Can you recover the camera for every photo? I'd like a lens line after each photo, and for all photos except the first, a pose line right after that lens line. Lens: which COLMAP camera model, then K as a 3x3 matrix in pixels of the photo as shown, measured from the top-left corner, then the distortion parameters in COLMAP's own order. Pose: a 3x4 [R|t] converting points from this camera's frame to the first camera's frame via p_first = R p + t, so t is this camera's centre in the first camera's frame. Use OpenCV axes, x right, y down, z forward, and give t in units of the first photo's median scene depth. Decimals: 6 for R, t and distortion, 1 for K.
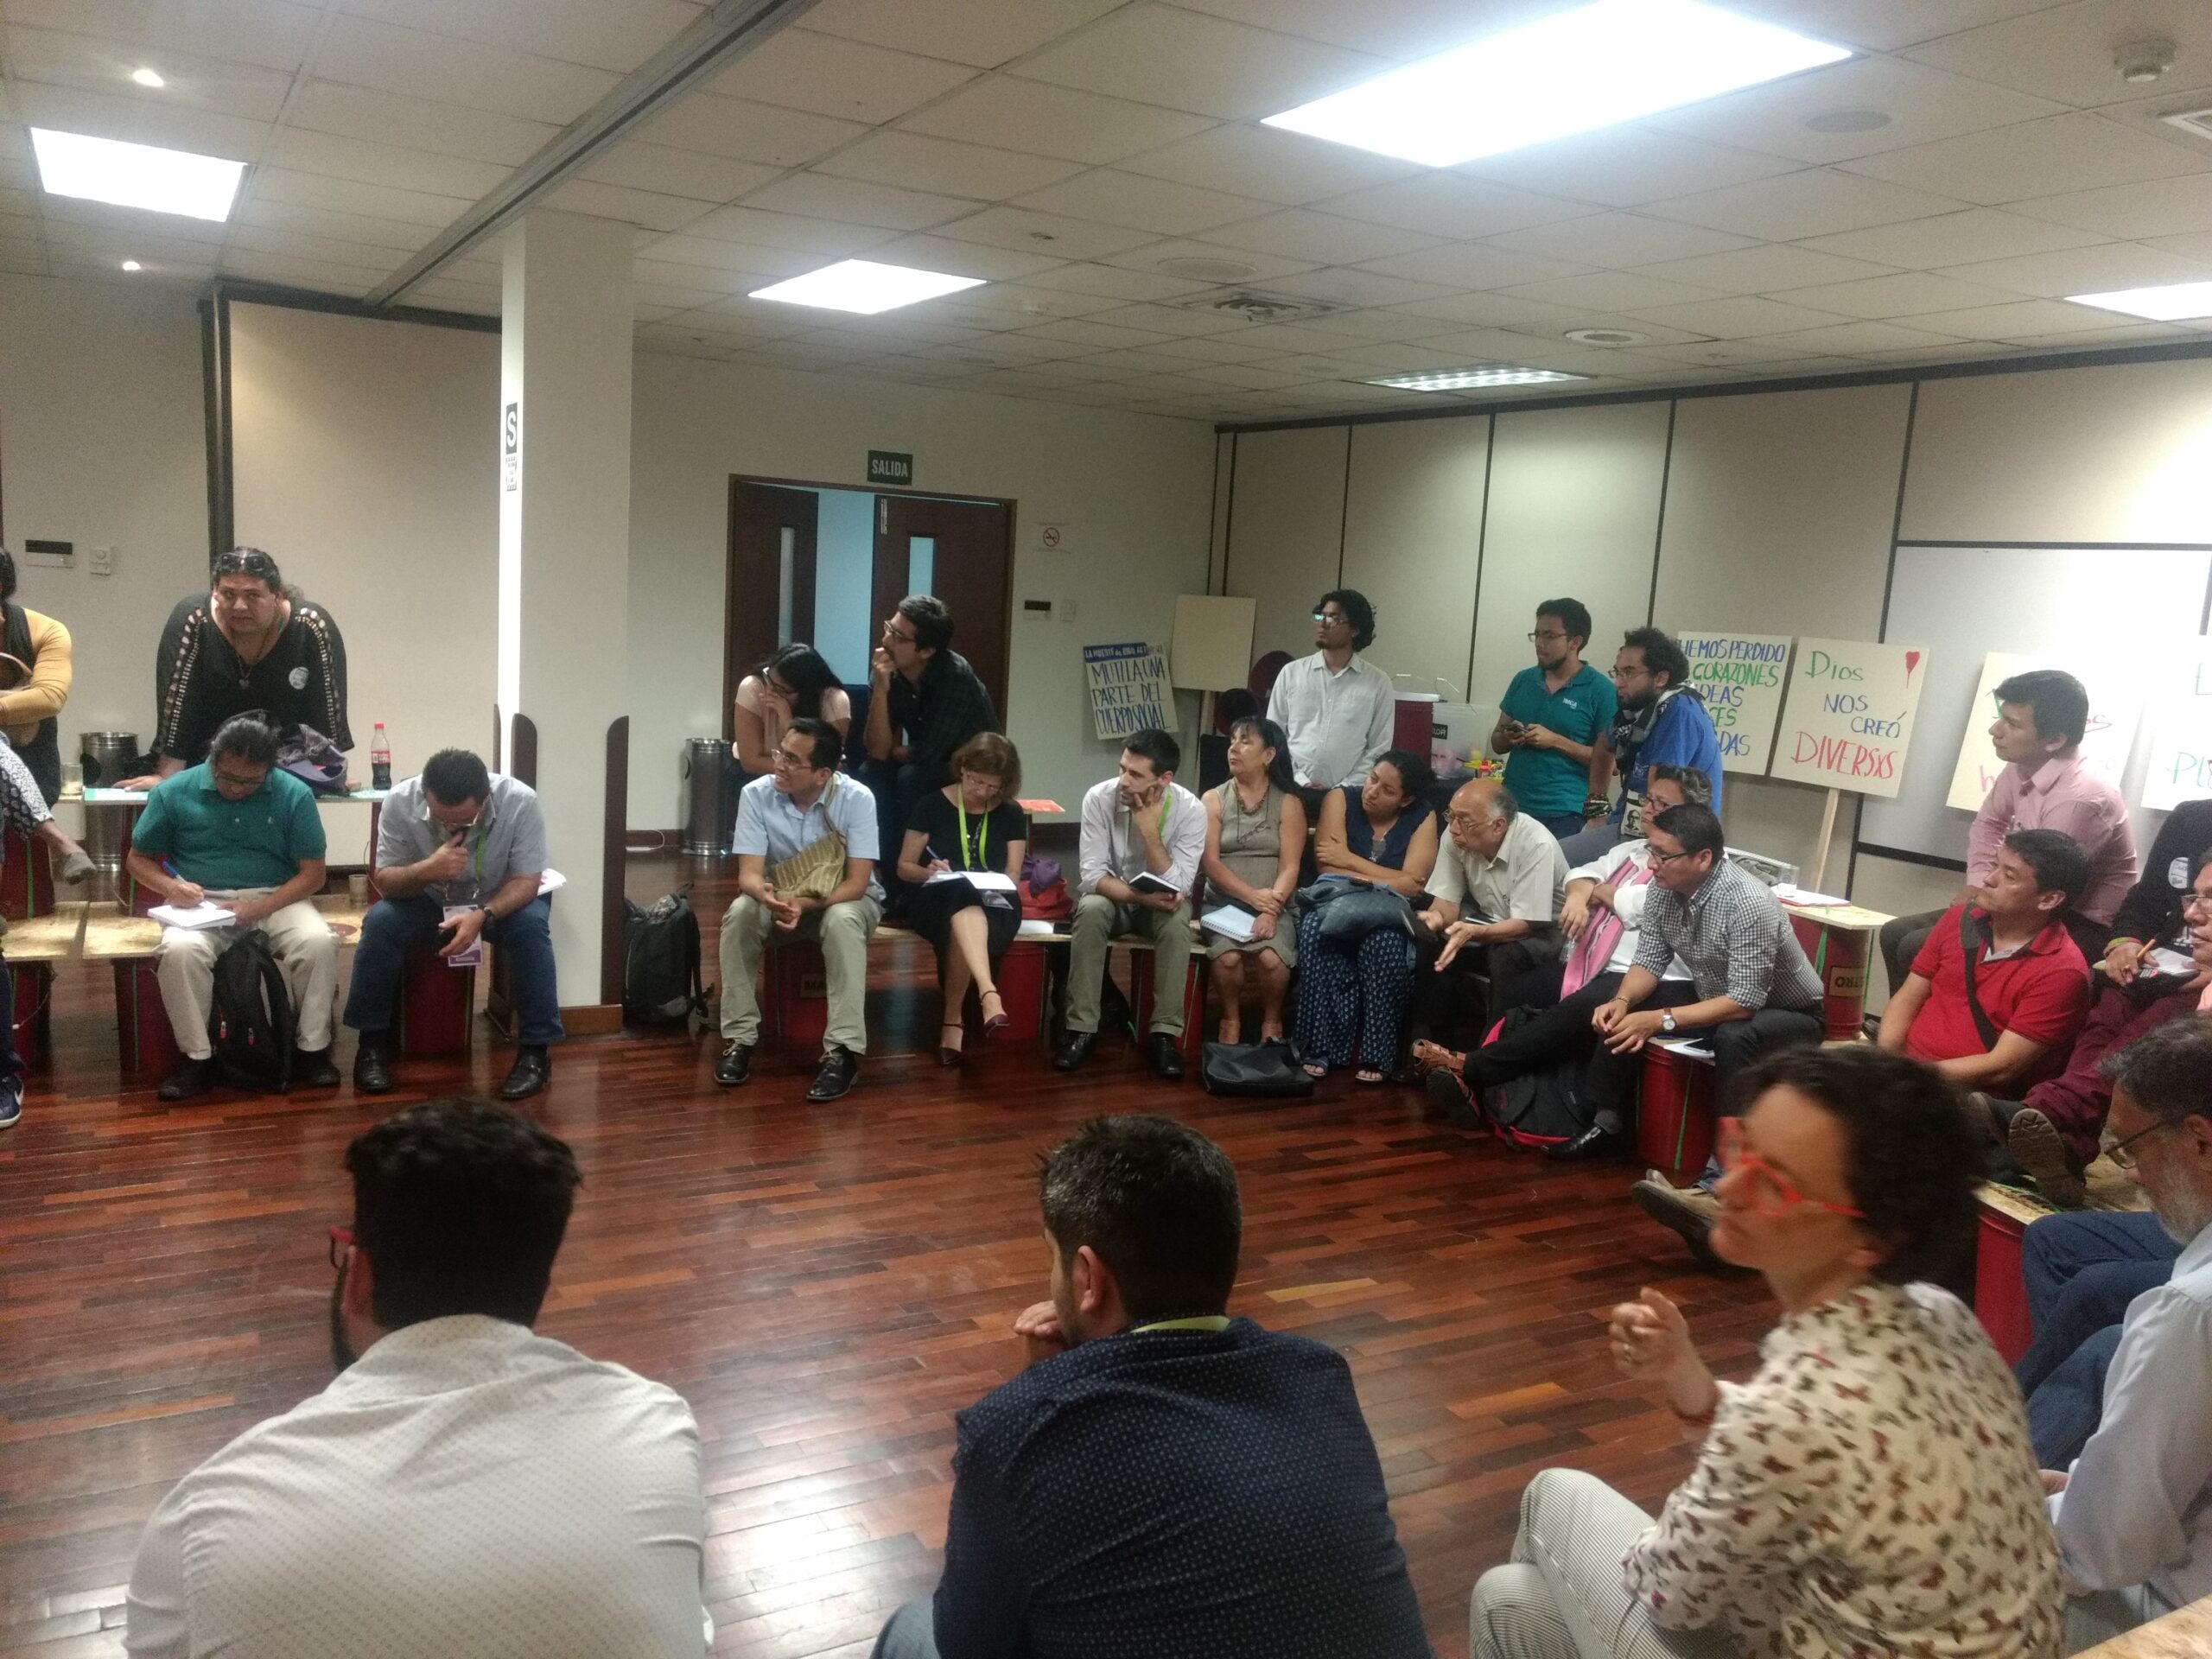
lens RADIAL K [[1721.6, 0, 1100.9], [0, 1721.6, 833.0], [0, 0, 1]] dist [0.045655, -0.002348]
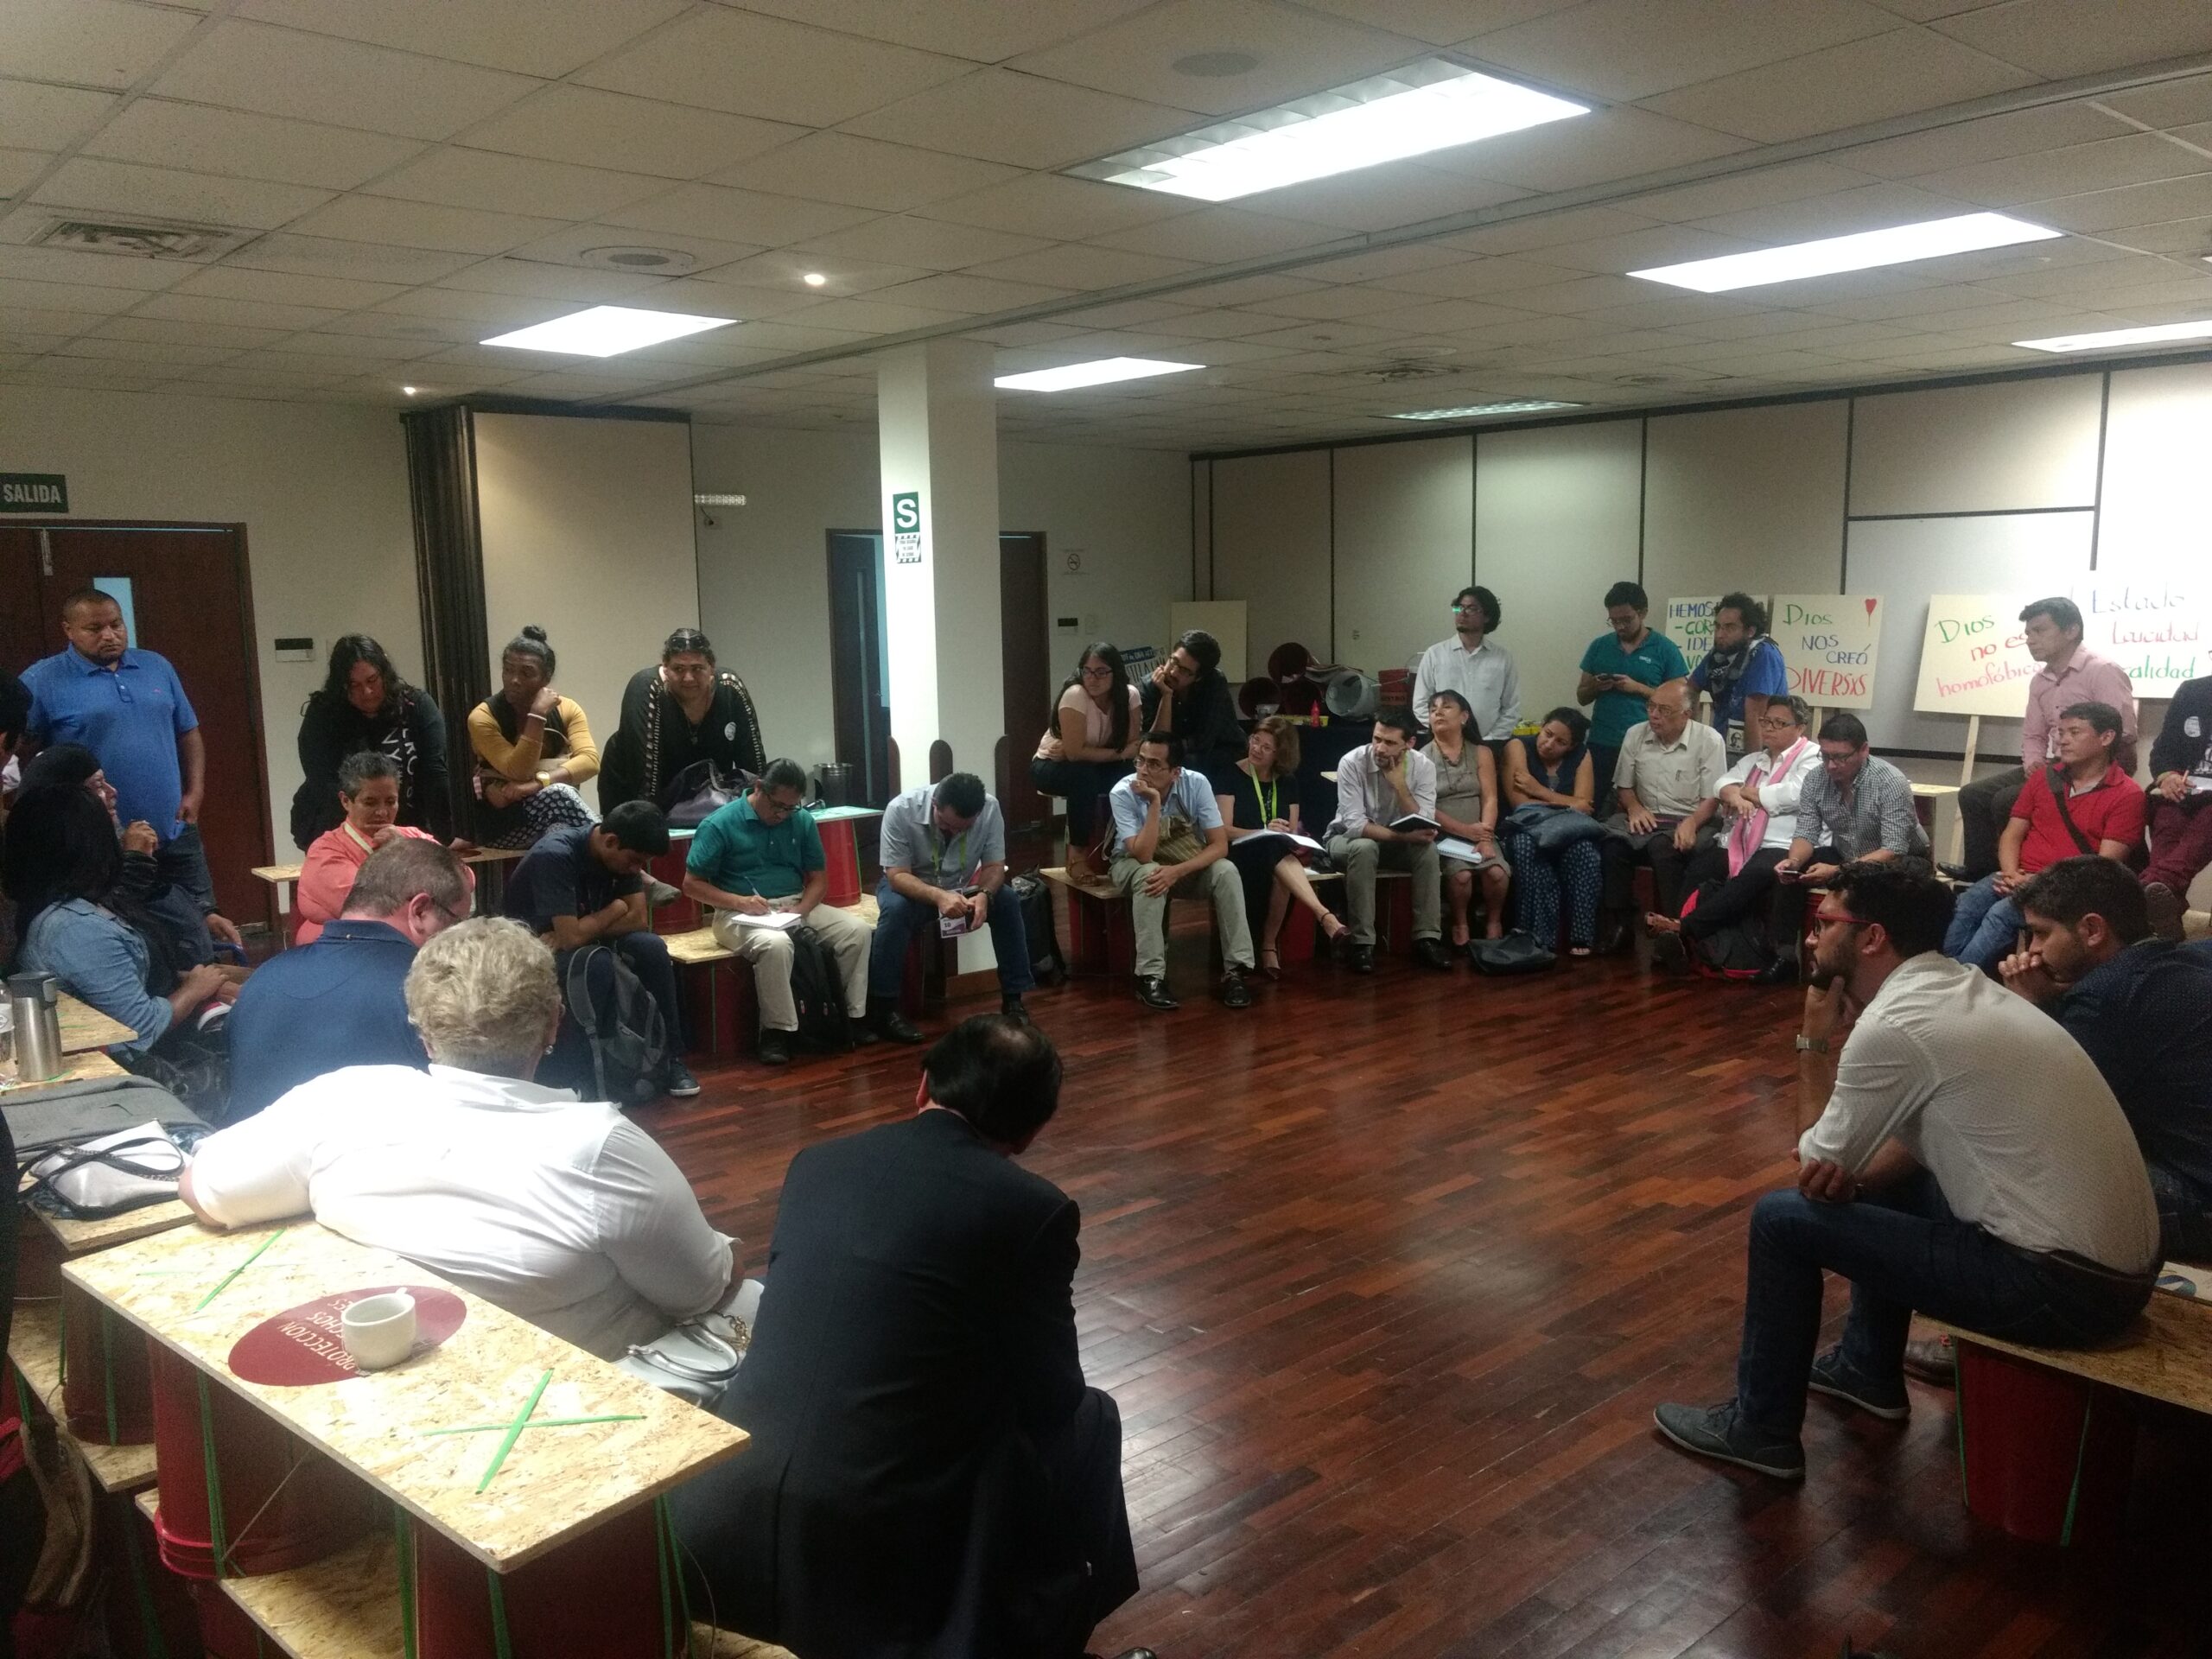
lens RADIAL K [[1721.6, 0, 1114.7], [0, 1721.6, 835.2], [0, 0, 1]] dist [0.045655, -0.002348]
pose [[0.976477, -0.107086, 0.187153, -0.421902], [0.107144, 0.994195, 0.009833, 0.001076], [-0.187120, 0.010451, 0.982282, -0.229058]]
